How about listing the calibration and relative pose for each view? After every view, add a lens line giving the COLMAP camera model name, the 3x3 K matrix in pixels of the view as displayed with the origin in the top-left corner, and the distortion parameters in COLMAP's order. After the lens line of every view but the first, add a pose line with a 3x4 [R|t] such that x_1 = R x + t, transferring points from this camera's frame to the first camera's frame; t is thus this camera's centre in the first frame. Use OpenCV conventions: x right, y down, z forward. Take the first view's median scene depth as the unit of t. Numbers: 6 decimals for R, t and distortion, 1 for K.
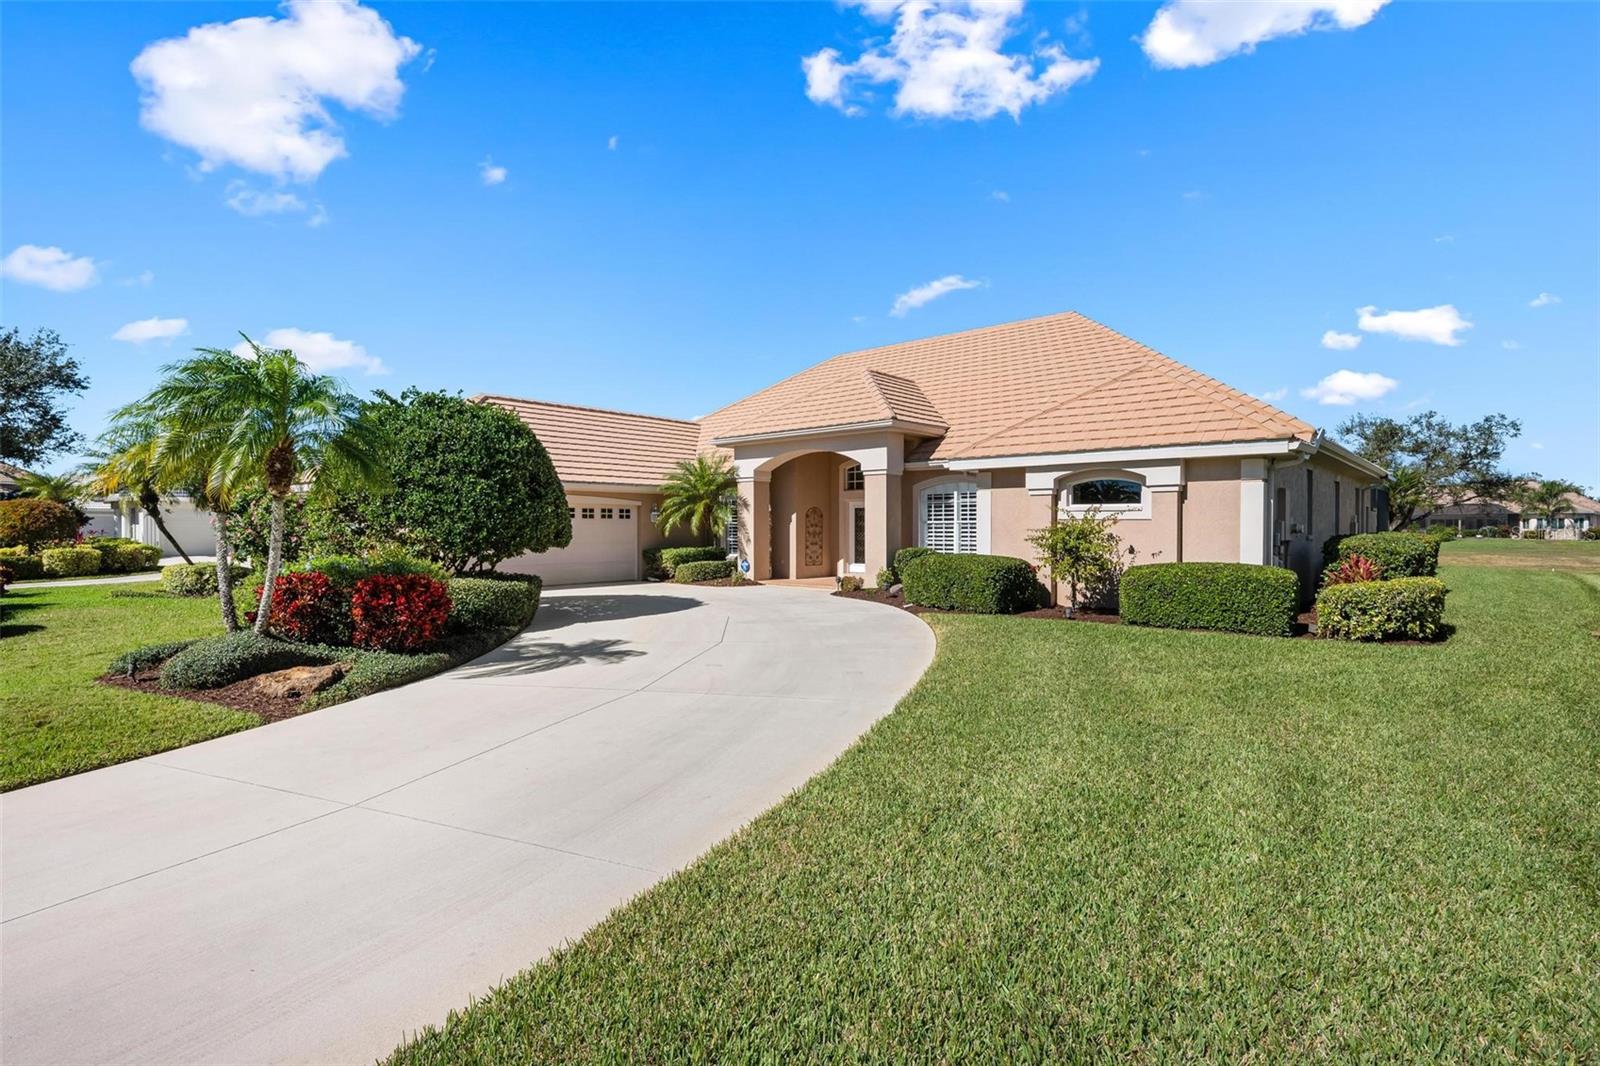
lens RADIAL K [[764.2, 0, 800.1], [0, 764.2, 531.6], [0, 0, 1]] dist [-0.000242, -0.000148]
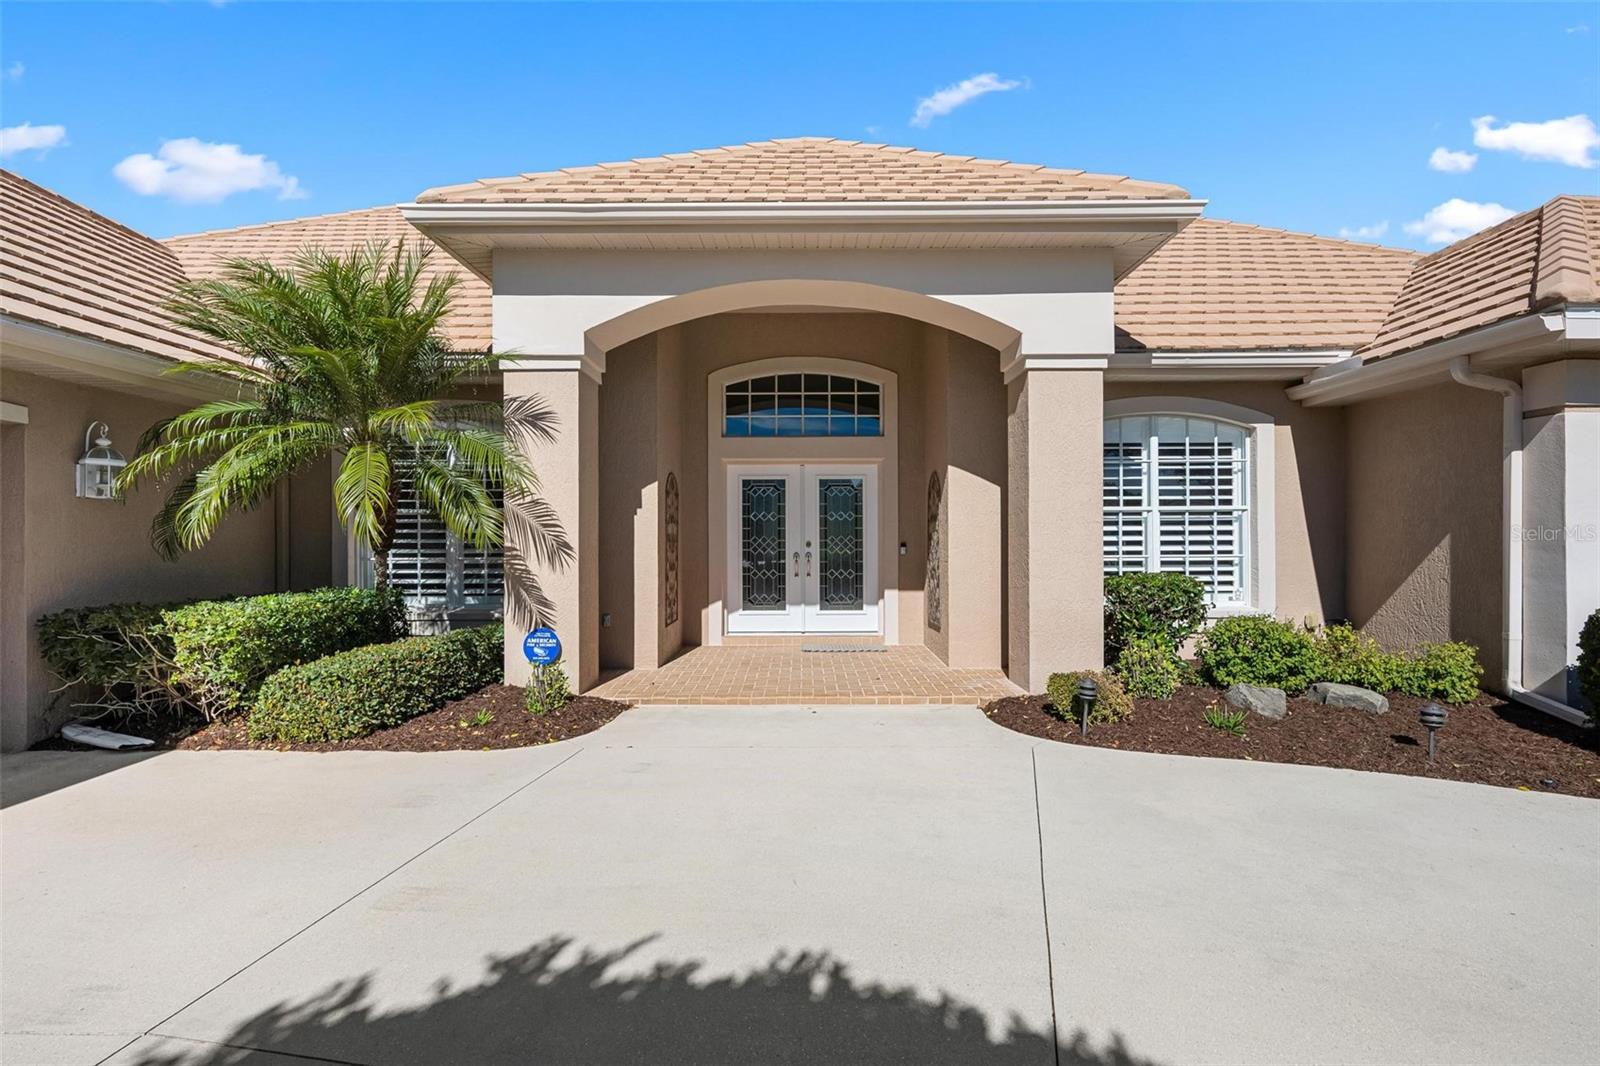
lens RADIAL K [[764.2, 0, 802.9], [0, 764.2, 534.2], [0, 0, 1]] dist [-0.000242, -0.000148]
pose [[0.747133, 0.001368, 0.664673, -0.192065], [0.005490, 0.999951, -0.008230, 0.003170], [-0.664652, 0.009798, 0.747089, 0.696470]]
